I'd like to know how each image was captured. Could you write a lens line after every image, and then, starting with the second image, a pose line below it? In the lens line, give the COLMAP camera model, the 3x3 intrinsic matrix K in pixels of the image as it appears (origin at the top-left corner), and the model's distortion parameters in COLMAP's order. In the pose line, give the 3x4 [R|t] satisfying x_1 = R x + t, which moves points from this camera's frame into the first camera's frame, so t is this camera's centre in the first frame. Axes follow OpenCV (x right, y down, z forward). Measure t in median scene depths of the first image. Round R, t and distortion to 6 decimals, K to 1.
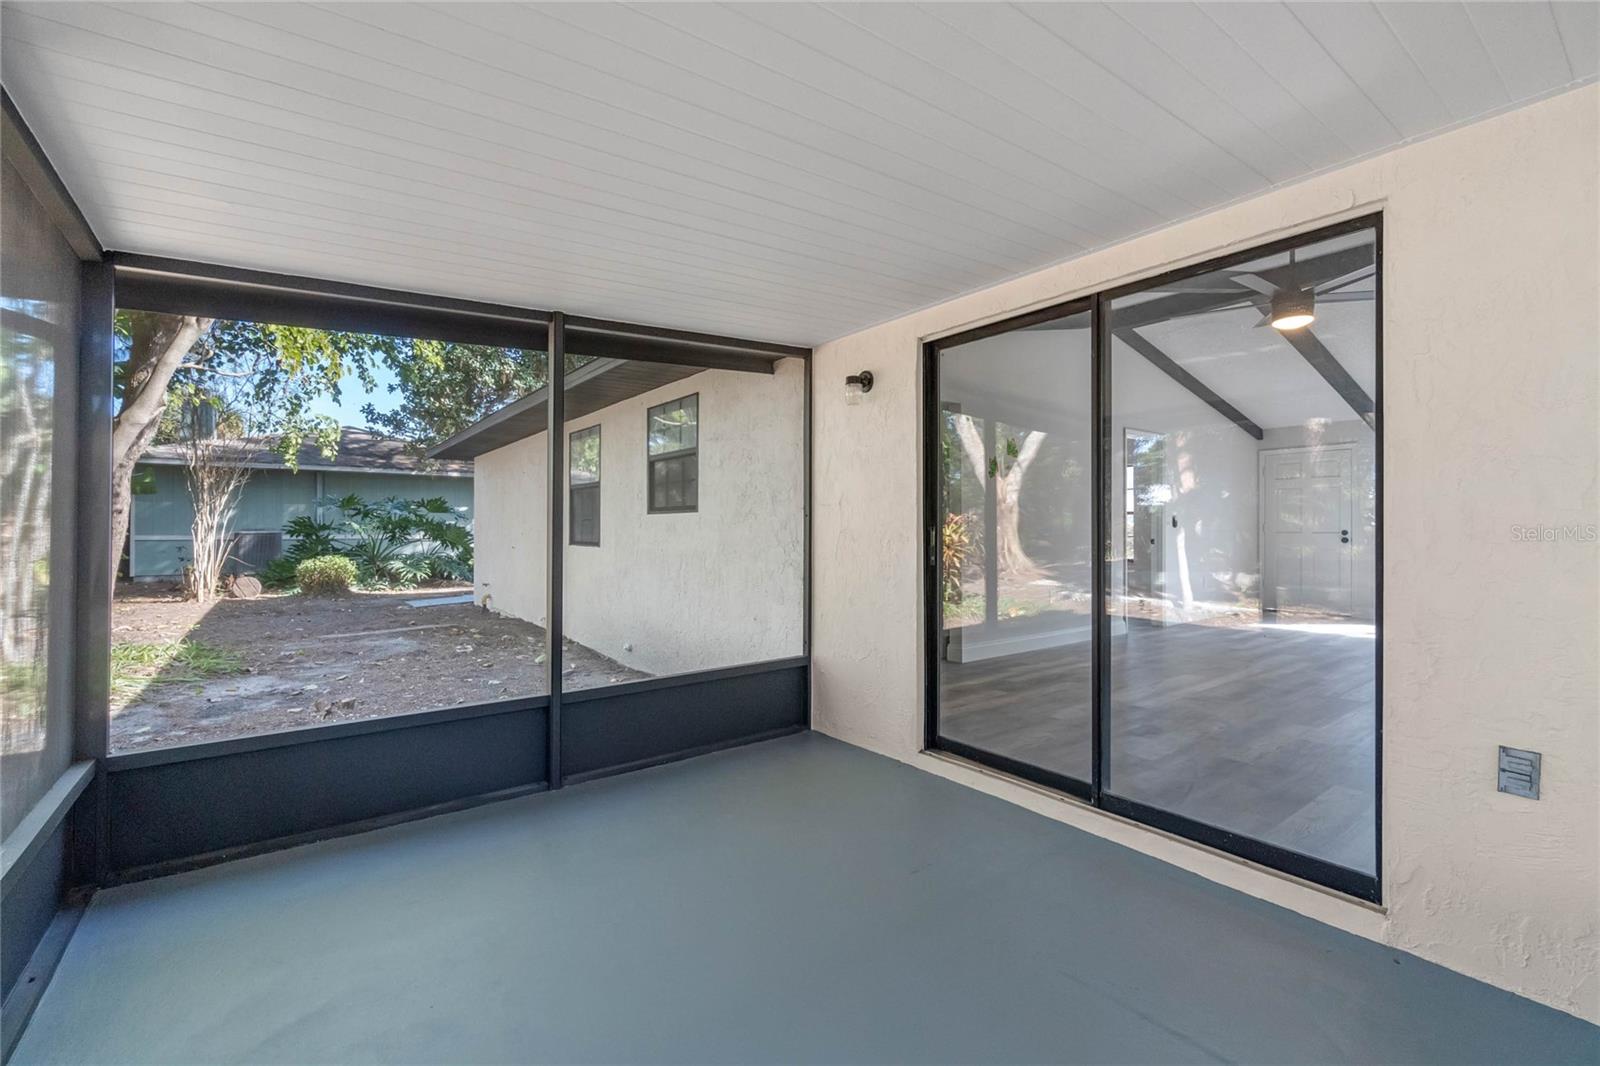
lens RADIAL K [[694.1, 0, 795.7], [0, 694.1, 535.9], [0, 0, 1]] dist [-0.002196, 0.000831]
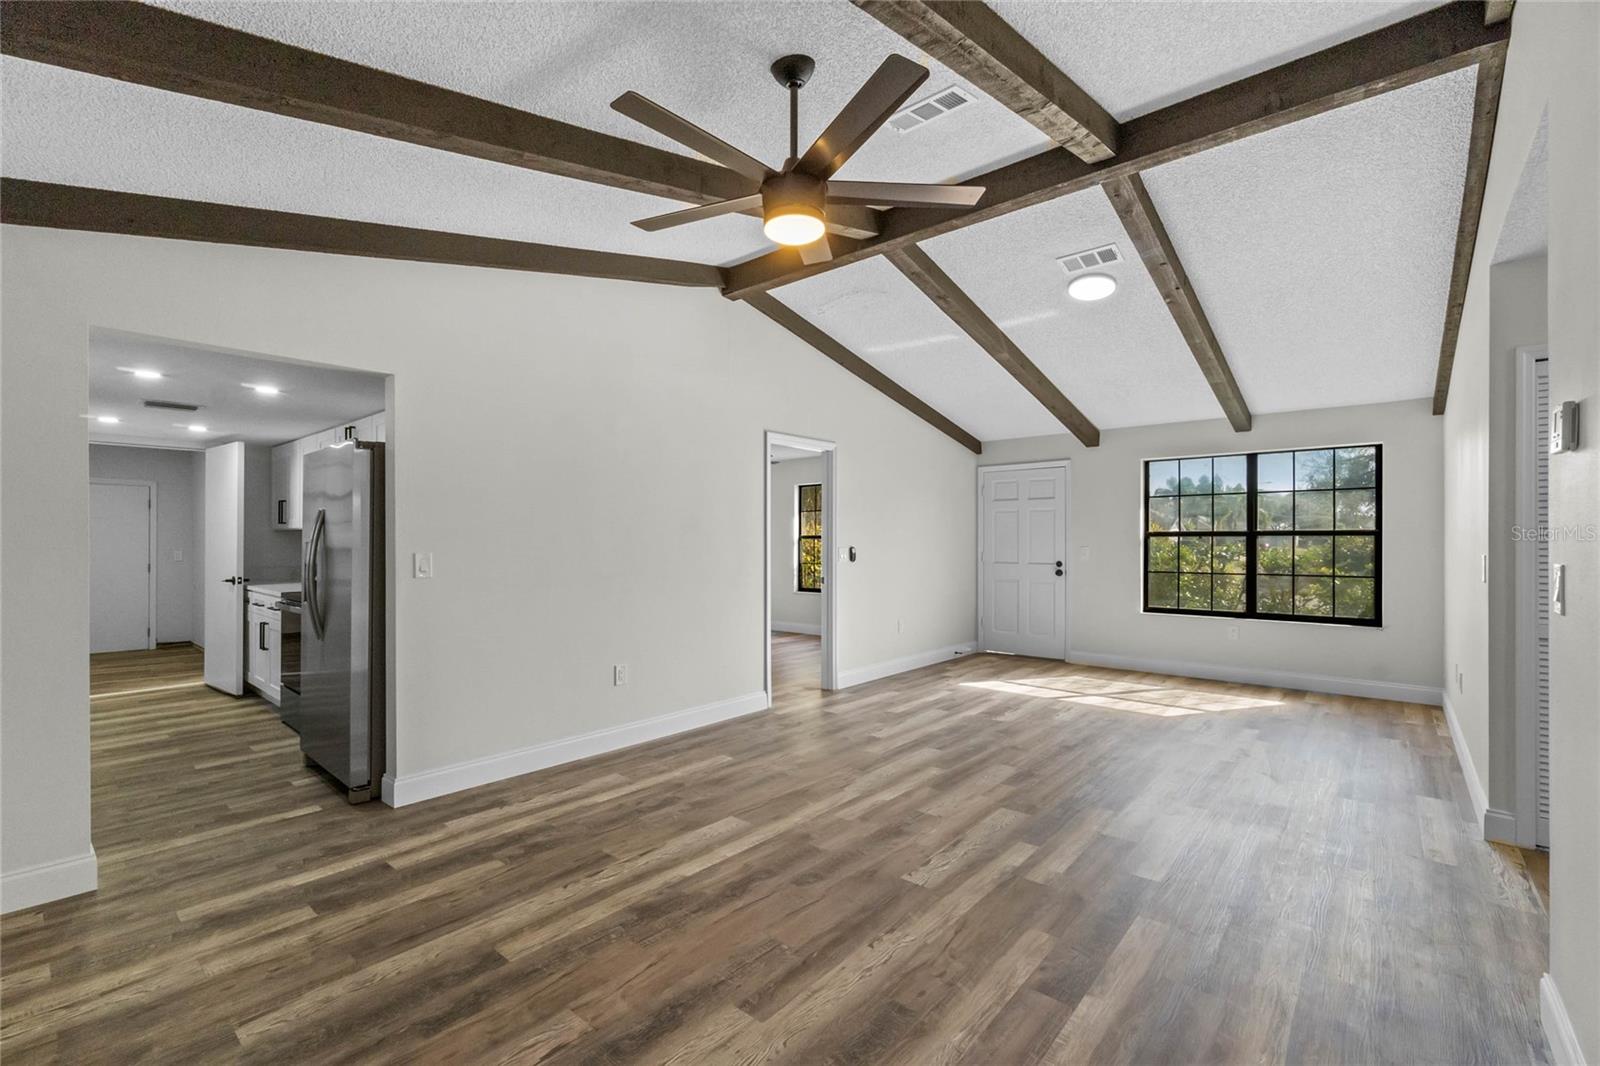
lens RADIAL K [[694.1, 0, 795.7], [0, 694.1, 535.9], [0, 0, 1]] dist [-0.002196, 0.000831]
pose [[0.979470, 0.002533, 0.201573, 0.298538], [-0.000624, 0.999954, -0.009533, -0.031057], [-0.201587, 0.009212, 0.979427, 0.222886]]
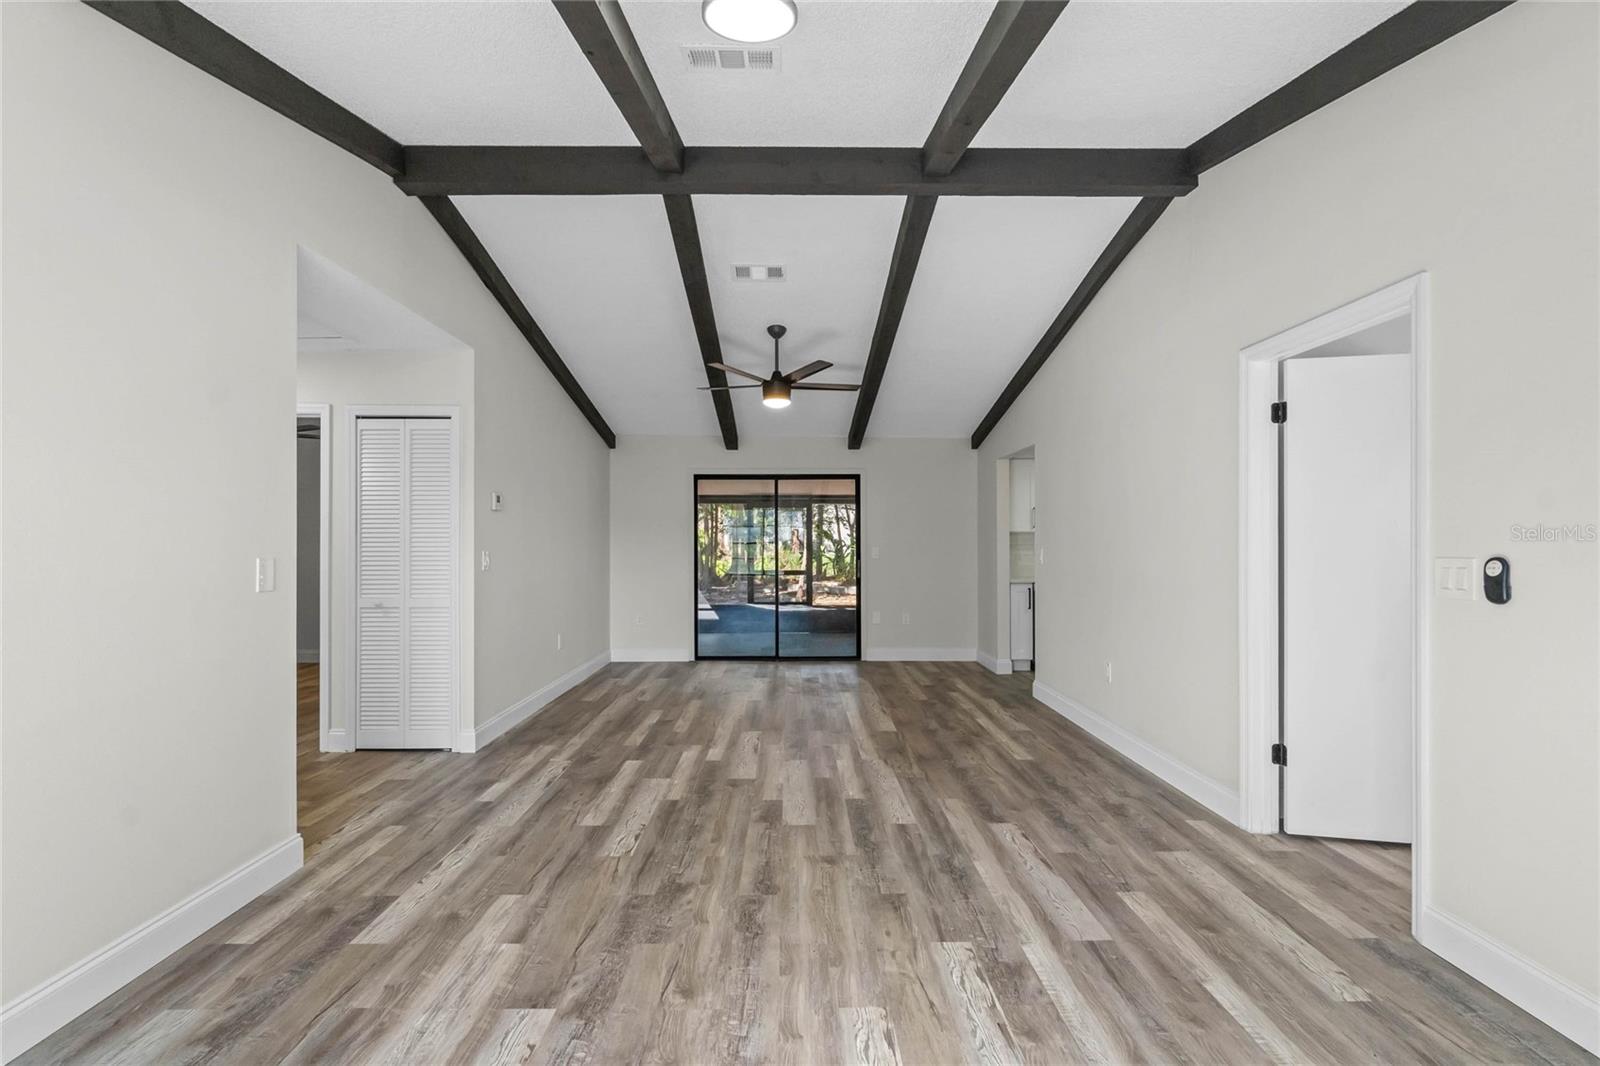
lens RADIAL K [[687.6, 0, 800.0], [0, 687.6, 533.0], [0, 0, 1]] dist [-0.005934, 0.000581]
pose [[-0.601239, -0.009986, -0.799006, 0.825931], [0.000208, 0.999920, -0.012654, -0.031659], [0.799069, -0.007774, -0.601189, 0.872102]]
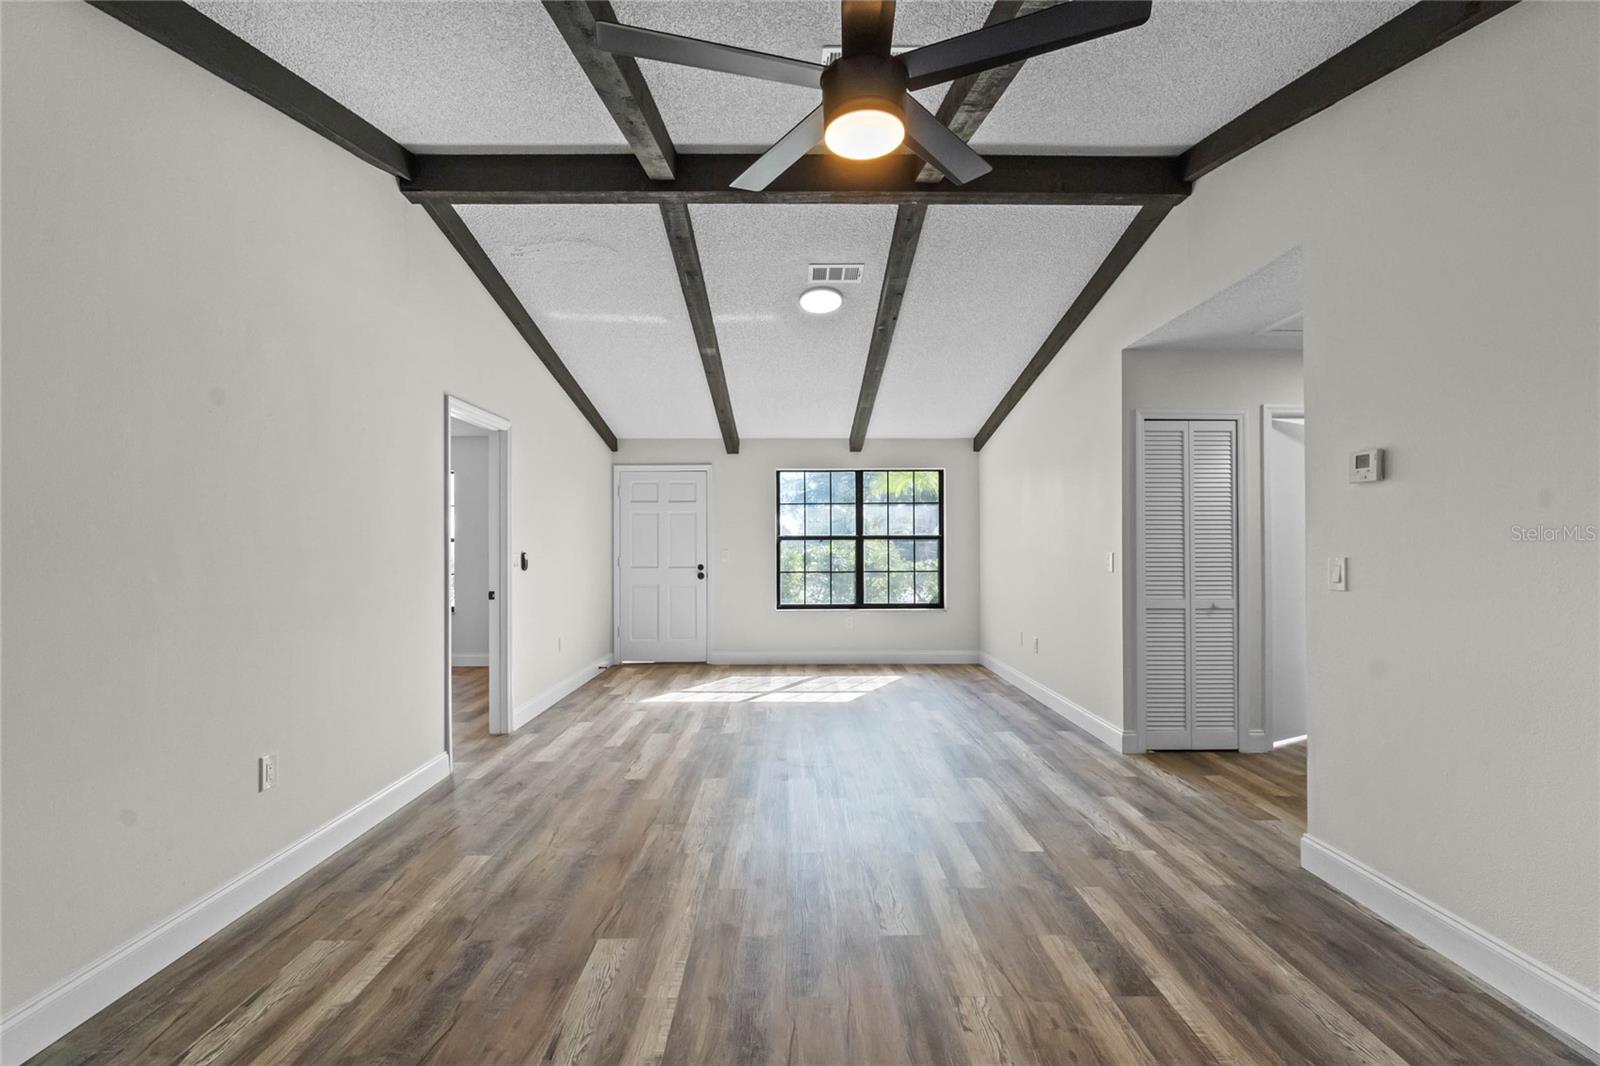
lens RADIAL K [[694.1, 0, 795.7], [0, 694.1, 535.9], [0, 0, 1]] dist [-0.002196, 0.000831]
pose [[0.605162, 0.008442, 0.796058, 0.174141], [0.004739, 0.999888, -0.014206, -0.030985], [-0.796089, 0.012370, 0.605054, 0.381646]]
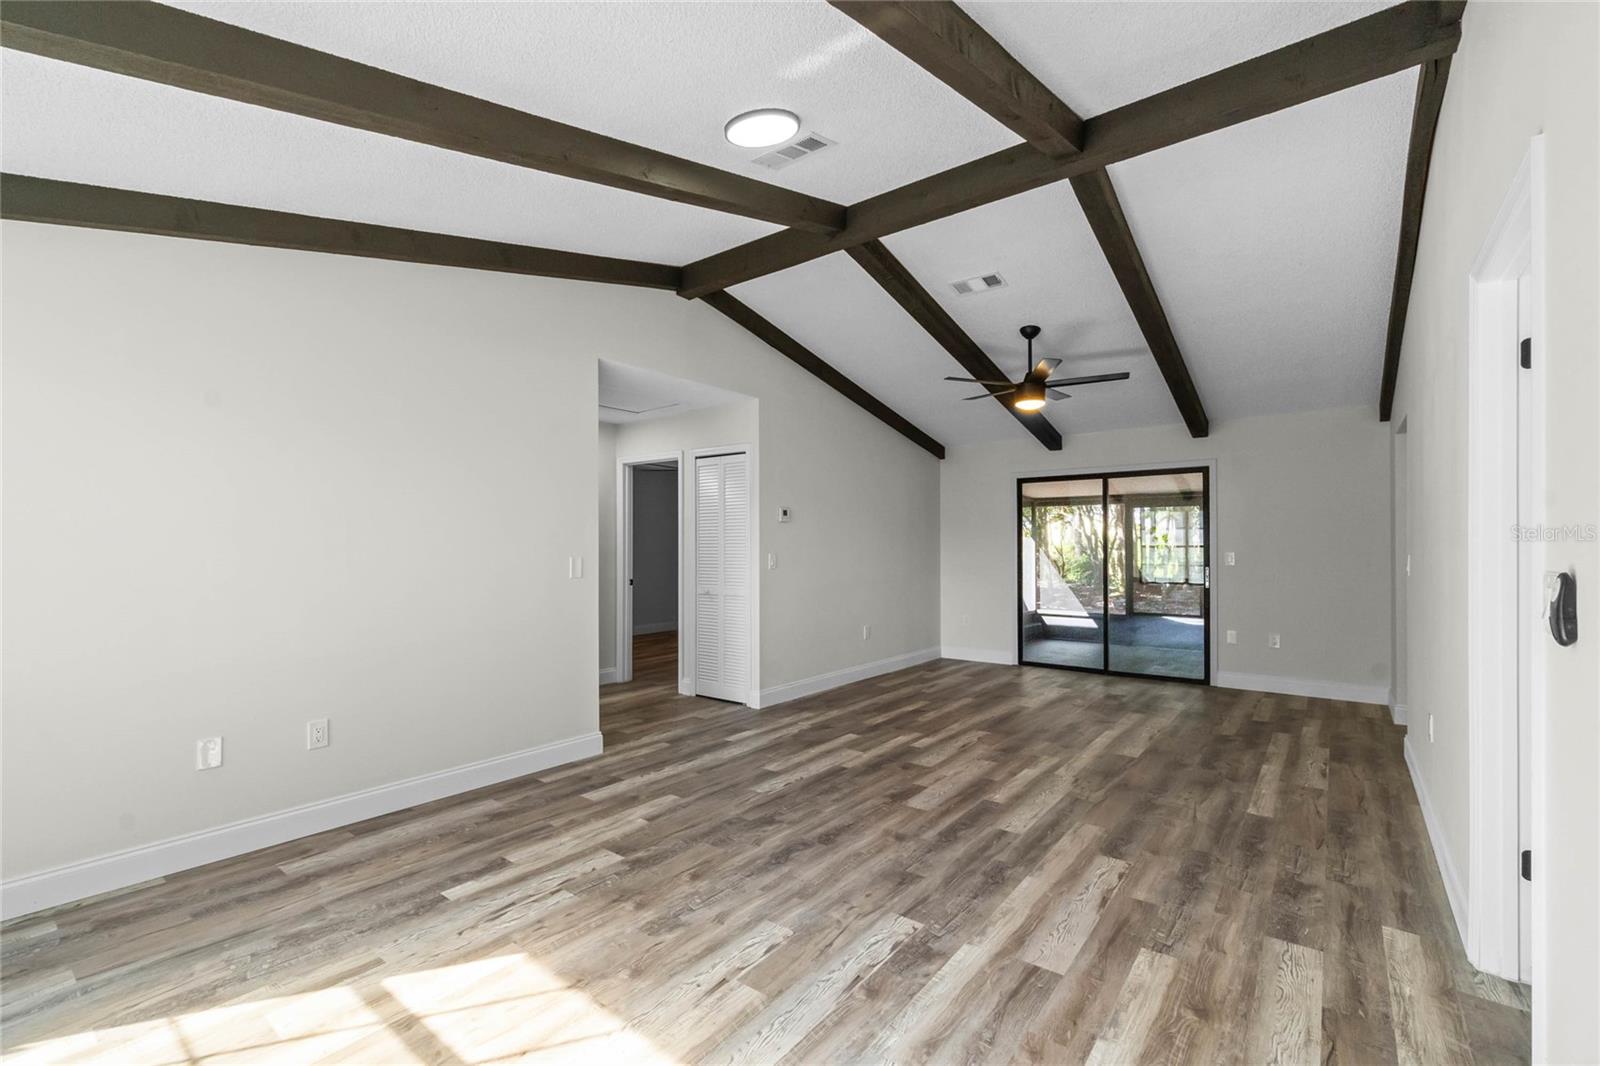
lens RADIAL K [[694.1, 0, 795.7], [0, 694.1, 535.9], [0, 0, 1]] dist [-0.002196, 0.000831]
pose [[-0.969020, -0.000491, -0.246980, 0.698401], [0.003093, 0.999895, -0.014127, -0.032515], [0.246961, -0.014453, -0.968918, 1.024421]]
